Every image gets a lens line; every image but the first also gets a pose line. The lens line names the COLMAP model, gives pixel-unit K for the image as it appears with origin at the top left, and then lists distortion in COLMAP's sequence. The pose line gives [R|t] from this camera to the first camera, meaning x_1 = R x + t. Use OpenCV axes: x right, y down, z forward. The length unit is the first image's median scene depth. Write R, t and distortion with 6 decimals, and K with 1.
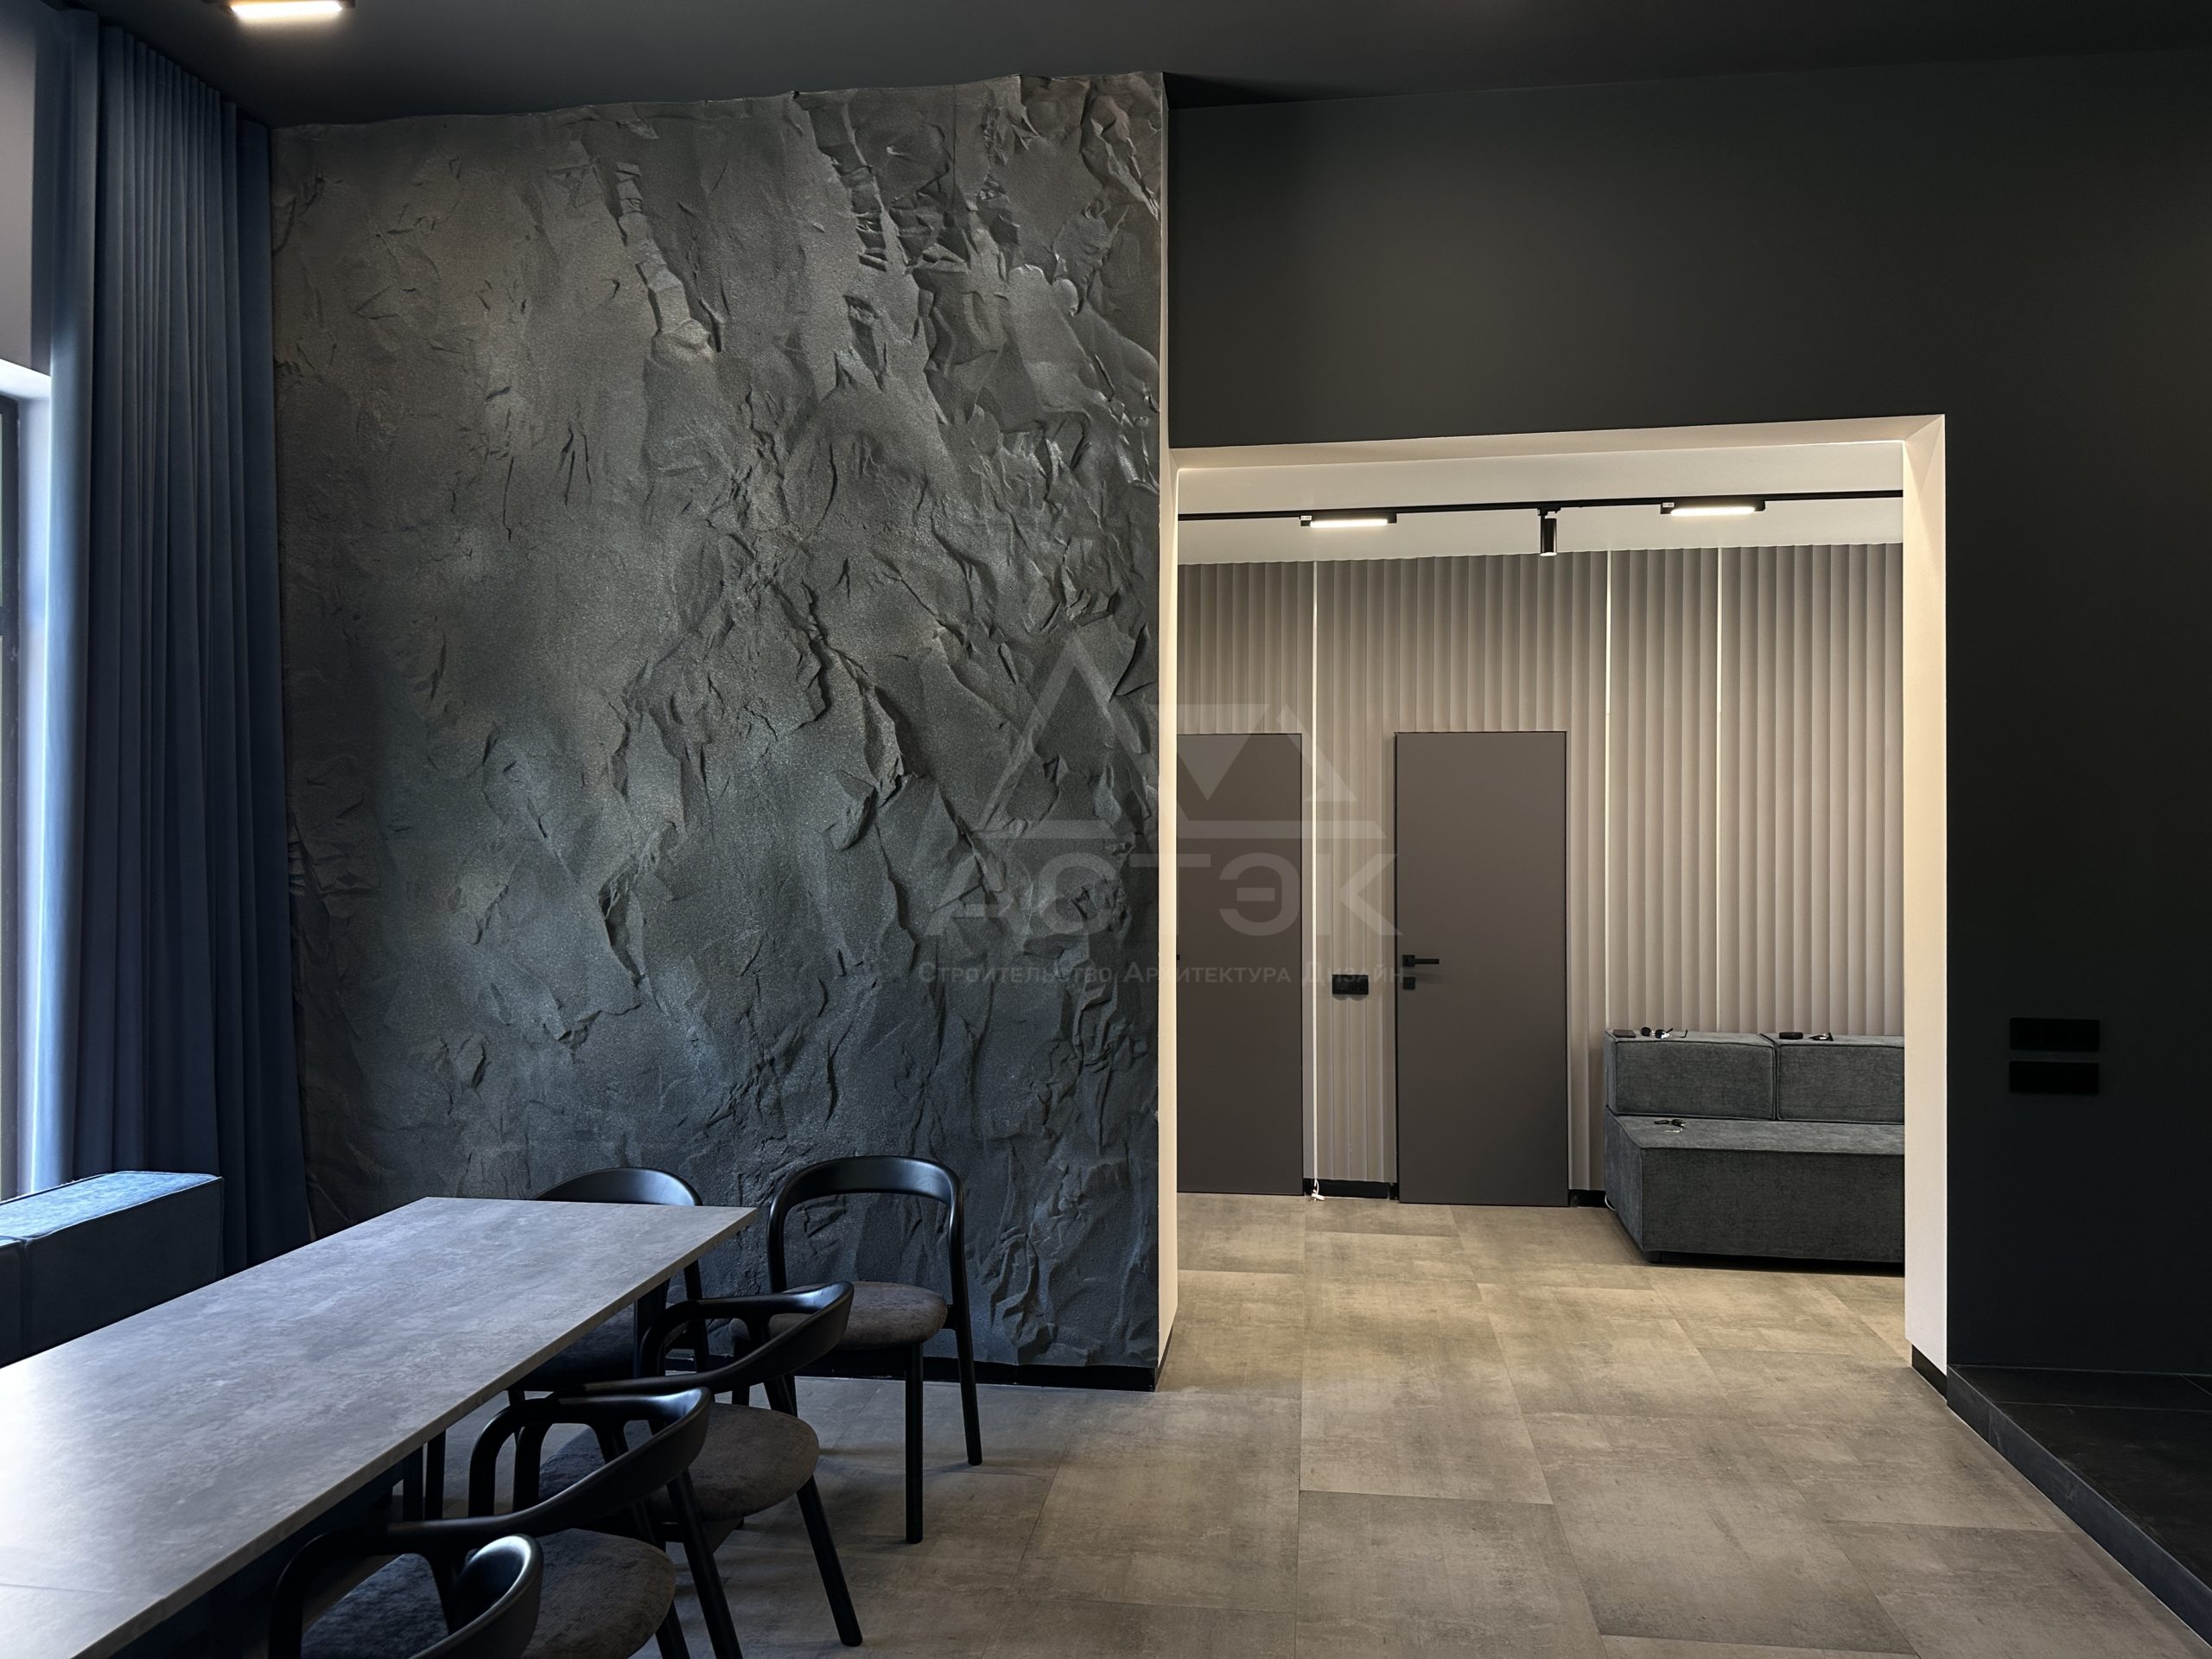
lens RADIAL K [[1541.3, 0, 1118.5], [0, 1541.3, 820.4], [0, 0, 1]] dist [0.143651, -0.236092]
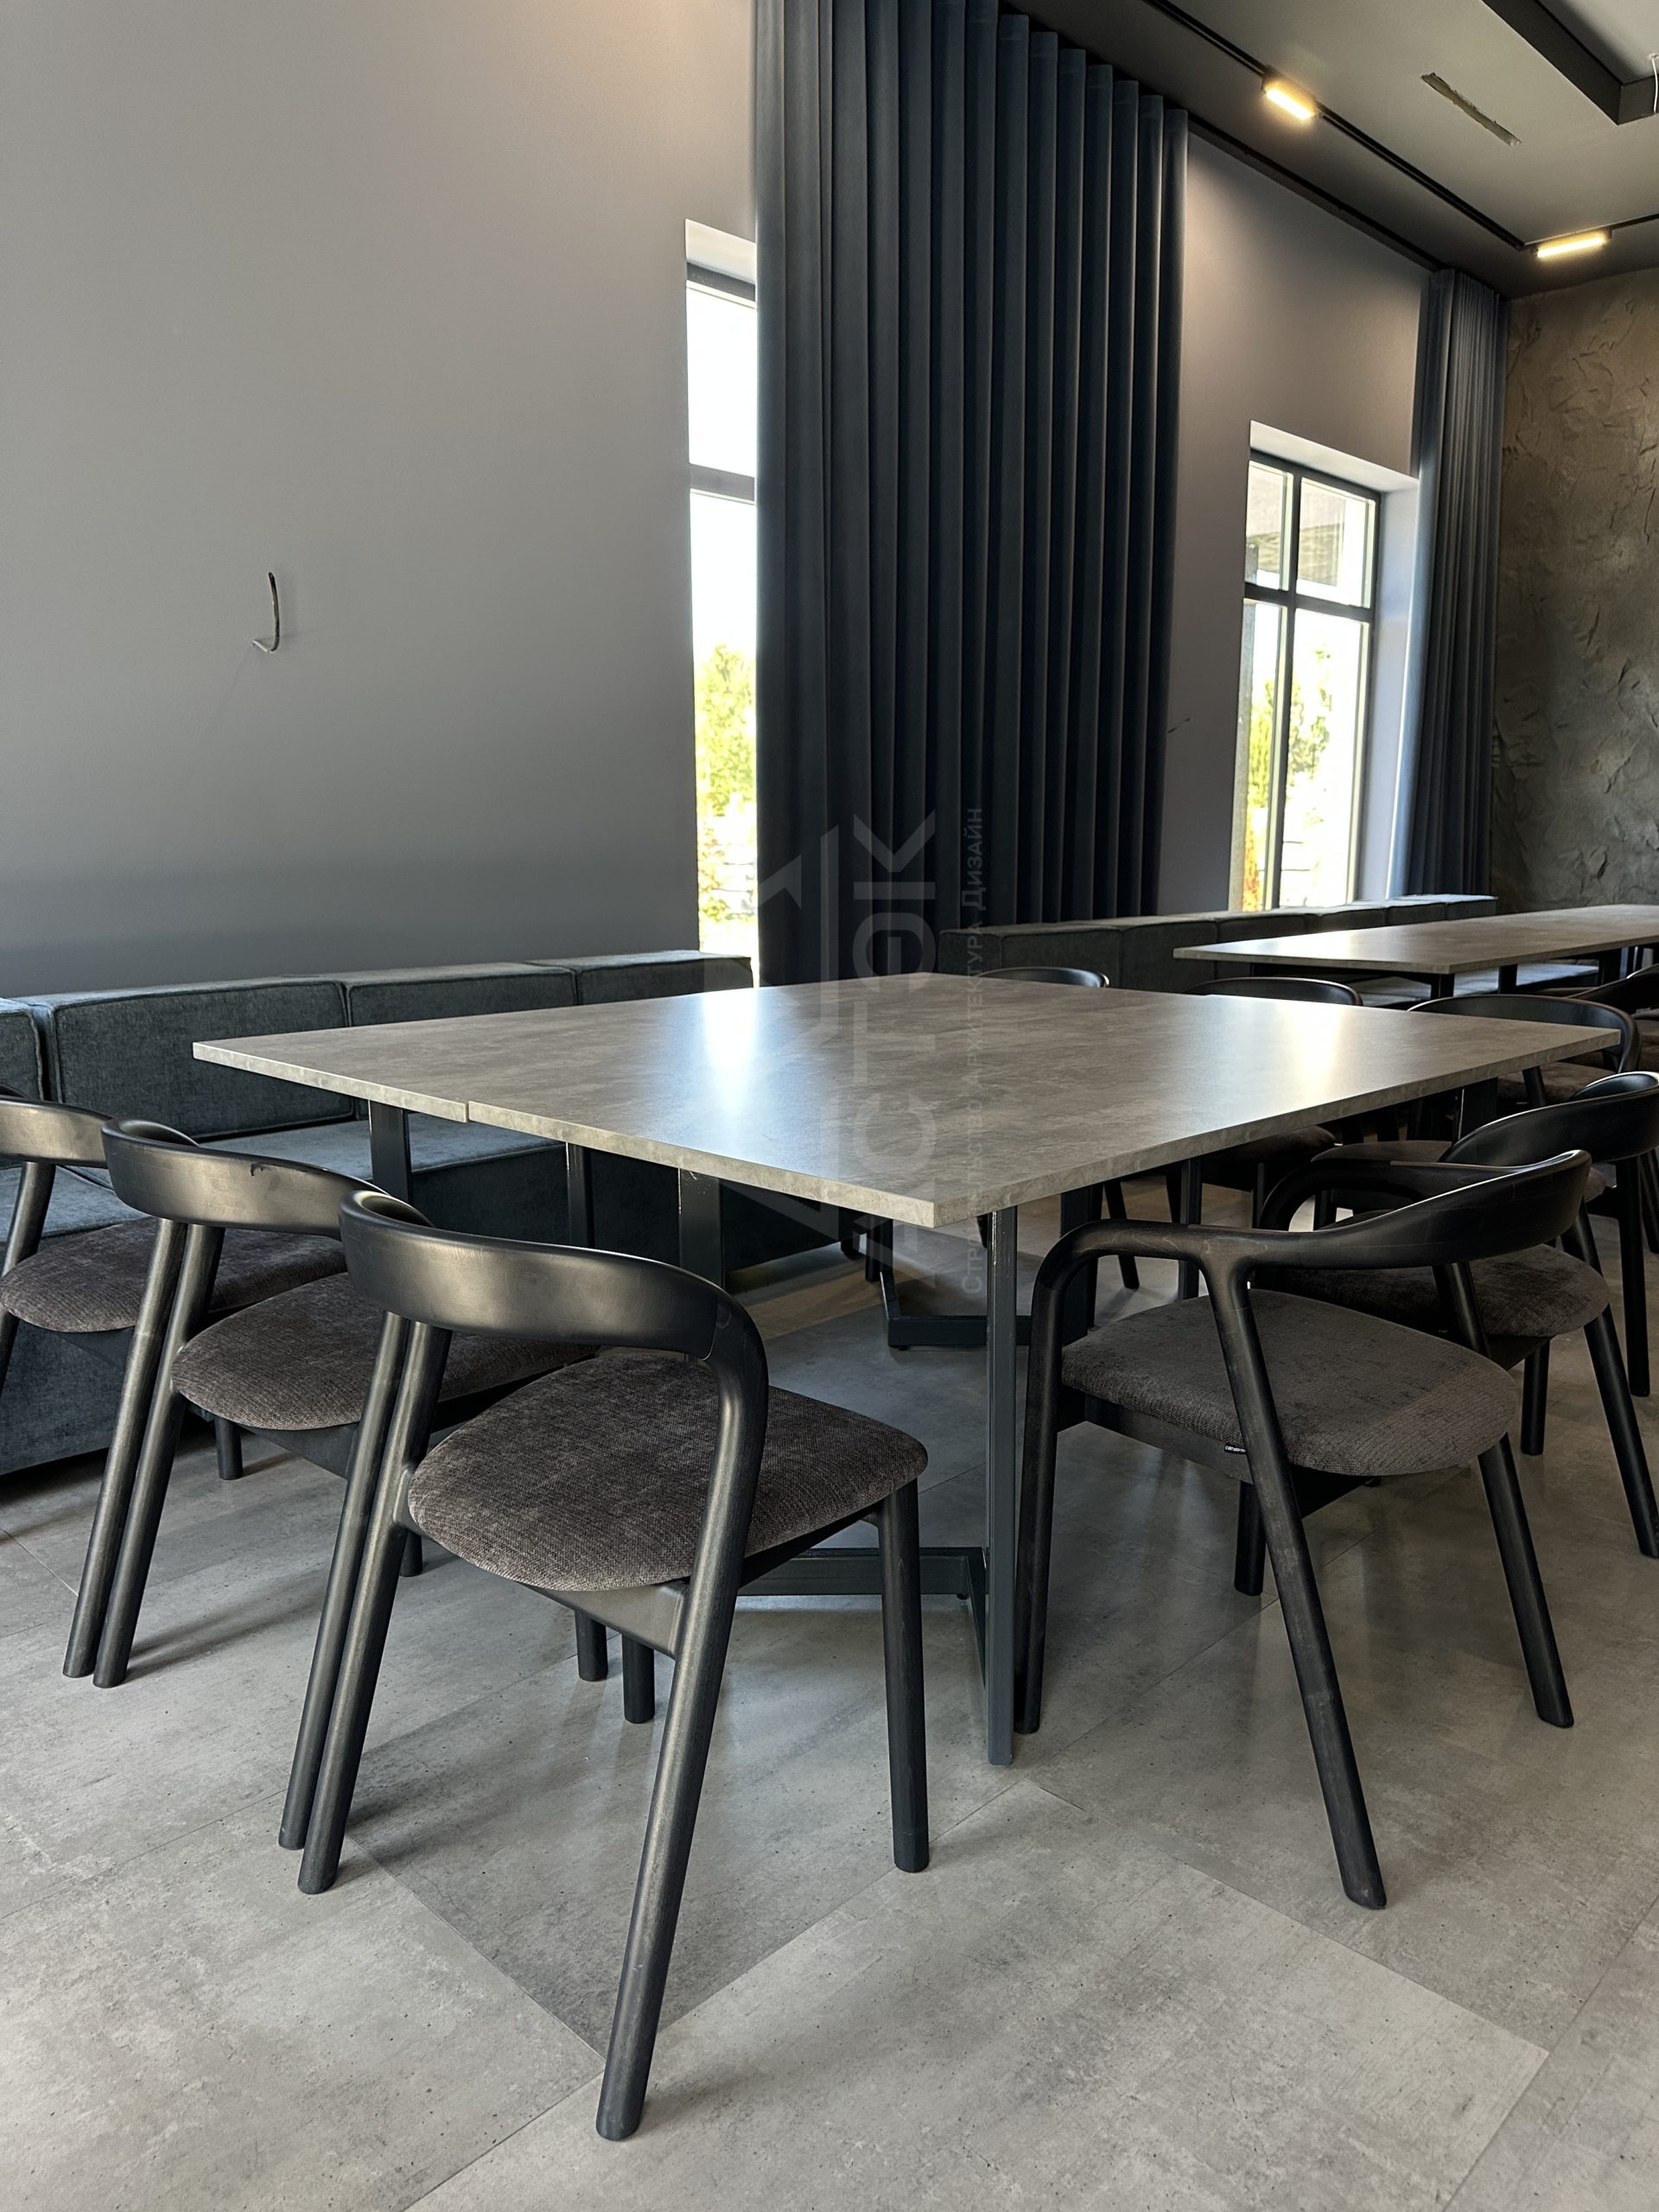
lens RADIAL K [[1579.0, 0, 828.8], [0, 1579.0, 1100.5], [0, 0, 1]] dist [-0.004959, -0.001933]
pose [[0.797233, 0.103025, -0.594815, -0.031494], [0.002773, 0.984694, 0.174272, 0.109044], [0.603665, -0.140585, 0.784745, -0.910940]]
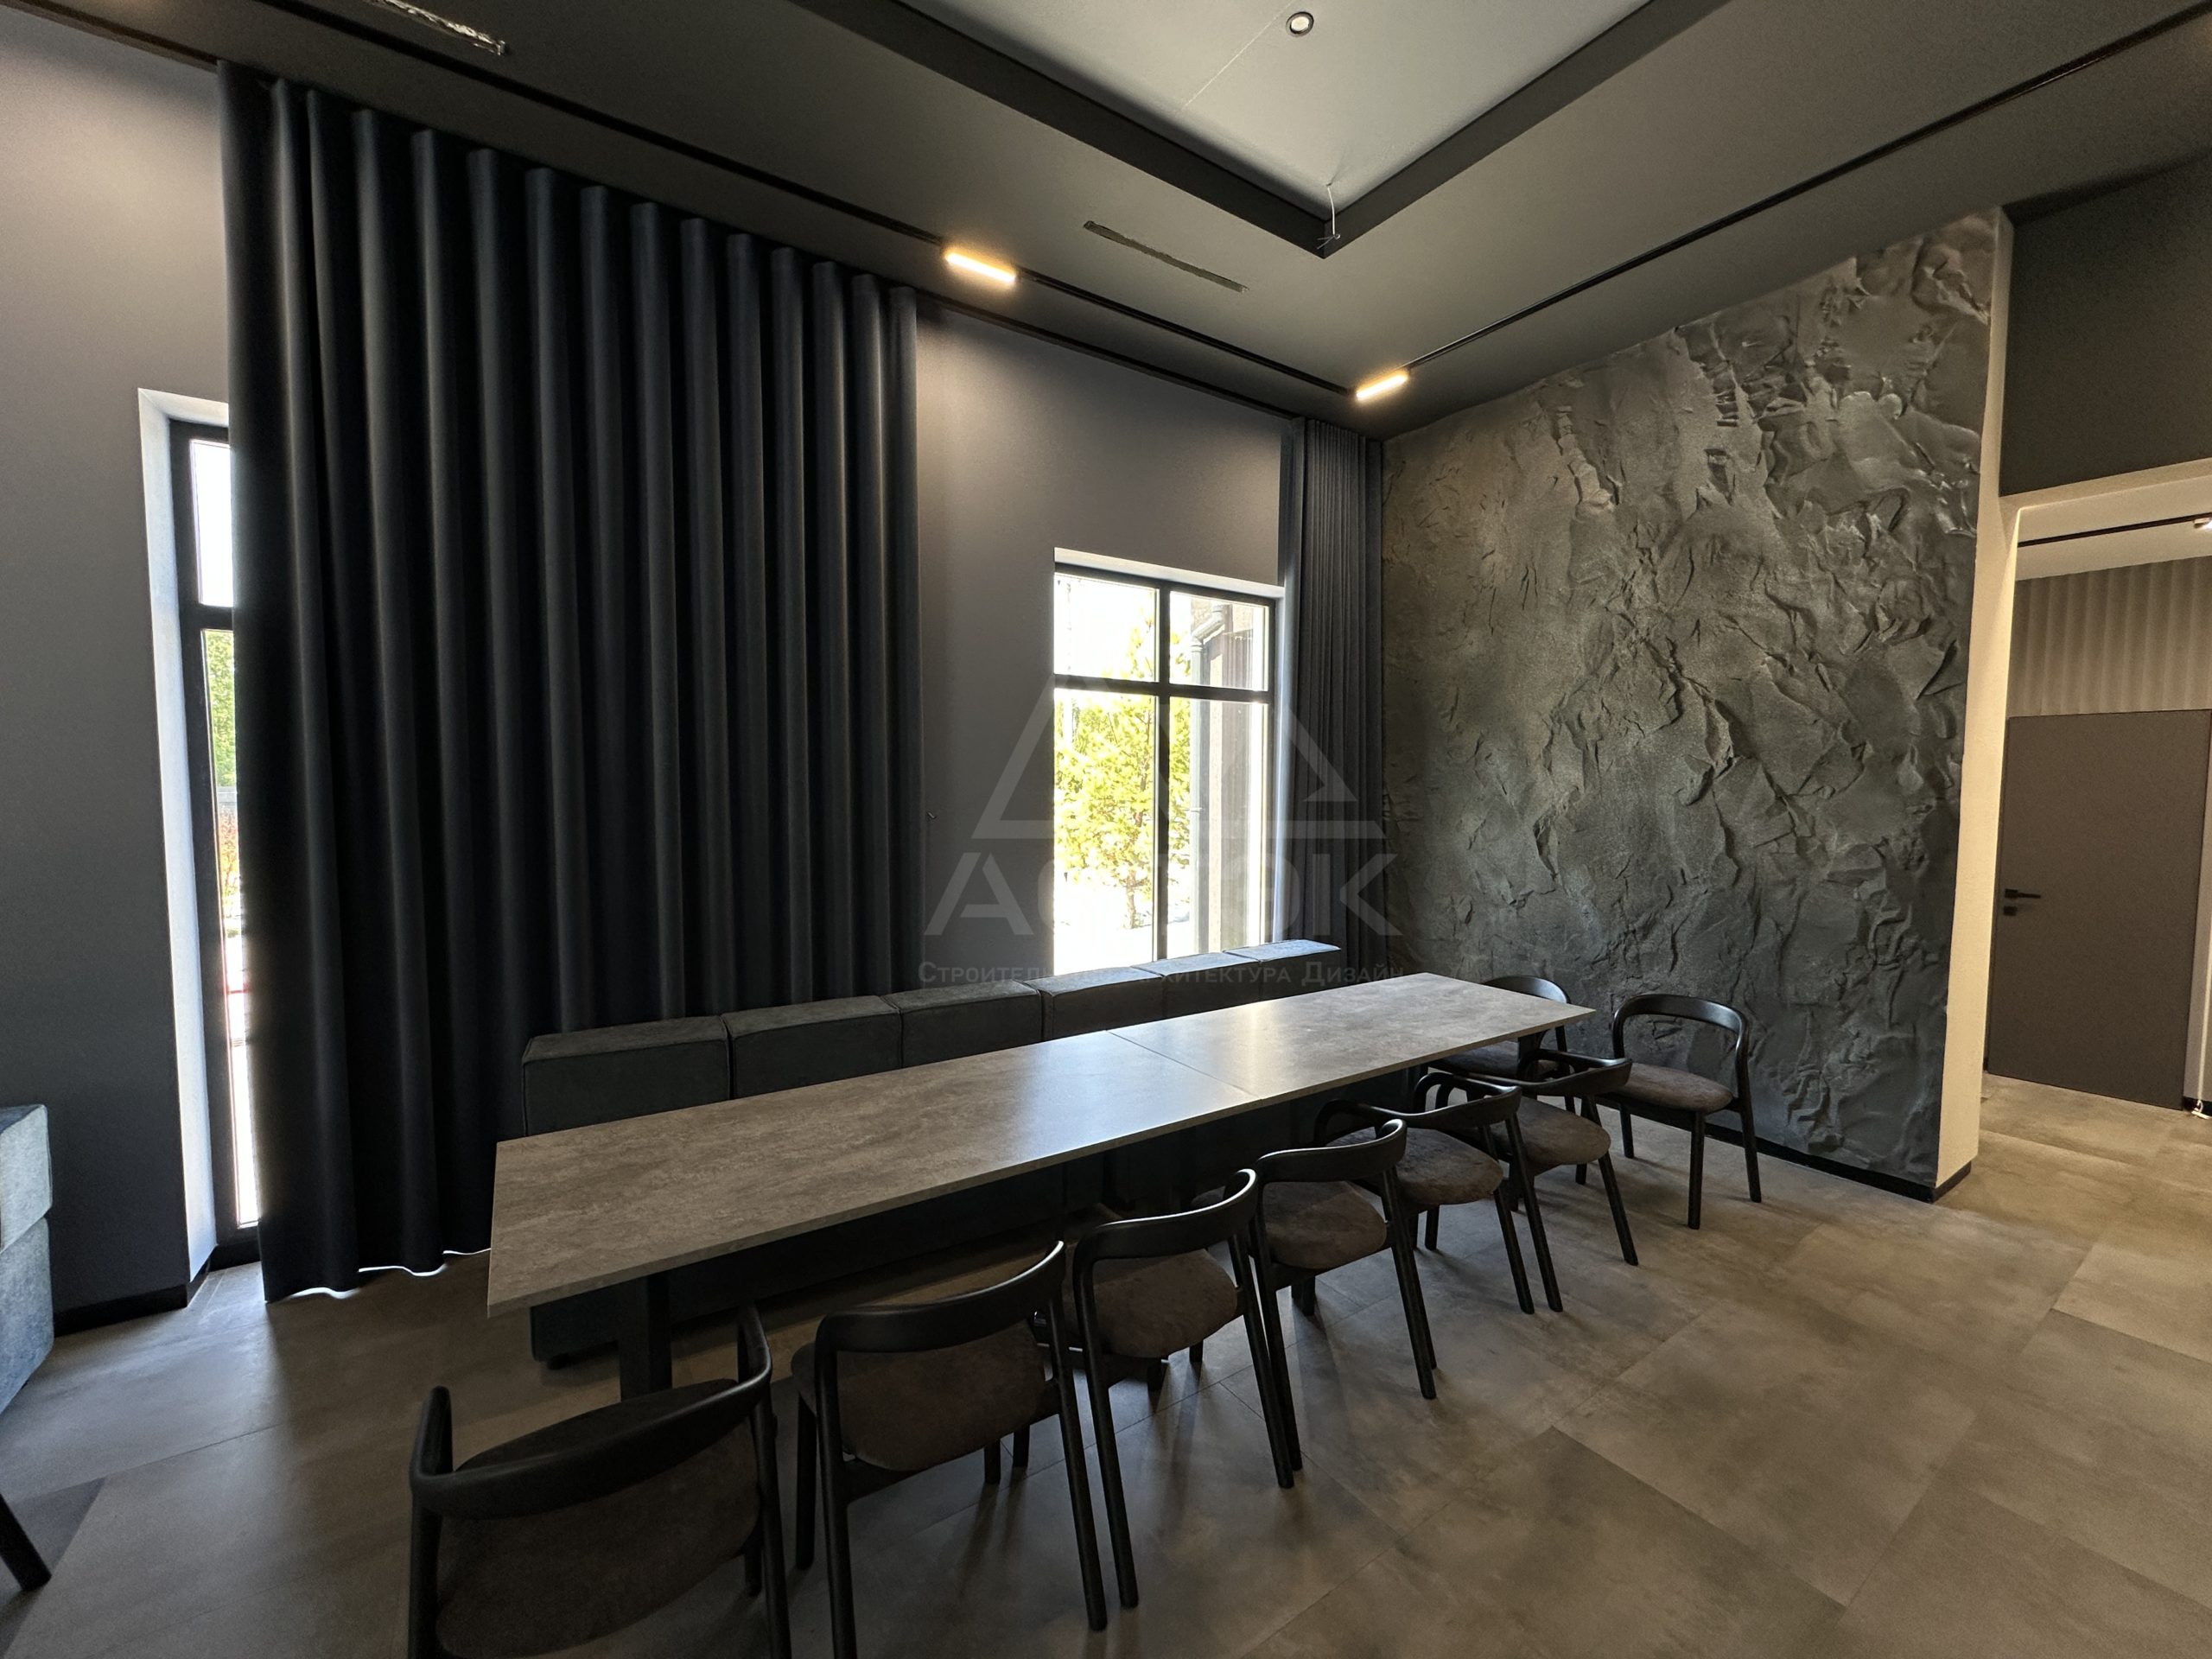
lens RADIAL K [[882.3, 0, 1104.5], [0, 882.3, 832.5], [0, 0, 1]] dist [-0.003459, 0.000596]
pose [[0.660283, 0.047458, -0.749516, 0.103615], [-0.001093, 0.998061, 0.062233, -0.008407], [0.751016, -0.040272, 0.659054, -0.041652]]
